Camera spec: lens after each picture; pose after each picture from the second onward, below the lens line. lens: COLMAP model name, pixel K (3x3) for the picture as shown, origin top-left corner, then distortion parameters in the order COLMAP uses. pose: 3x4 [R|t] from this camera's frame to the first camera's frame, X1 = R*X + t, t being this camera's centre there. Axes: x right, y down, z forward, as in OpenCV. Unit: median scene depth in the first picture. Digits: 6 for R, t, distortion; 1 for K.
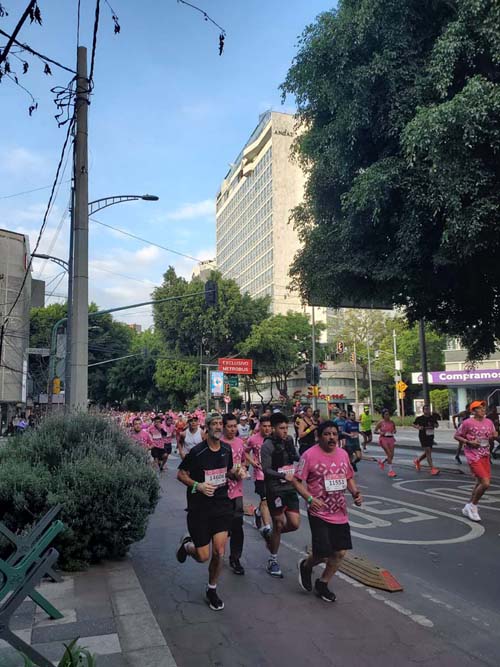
lens RADIAL K [[525.3, 0, 230.2], [0, 525.3, 352.5], [0, 0, 1]] dist [0.058675, -0.046953]
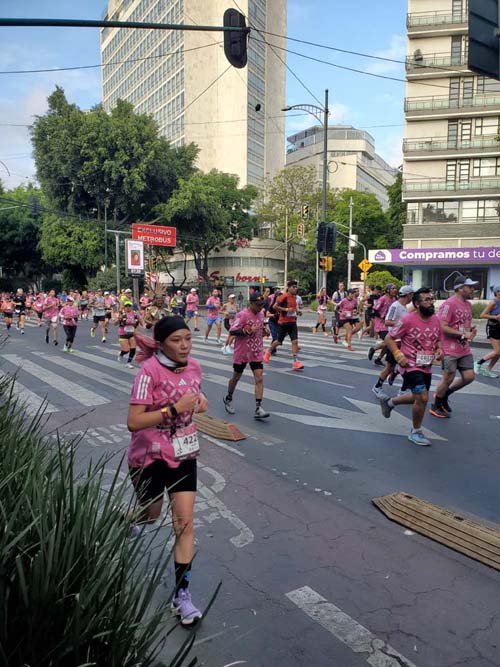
lens RADIAL K [[531.2, 0, 247.0], [0, 531.2, 343.5], [0, 0, 1]] dist [0.045072, -0.045061]
pose [[0.965717, -0.011503, 0.259342, -0.058093], [-0.040168, 0.980365, 0.193057, 0.023869], [-0.256471, -0.196855, 0.946293, 0.182059]]
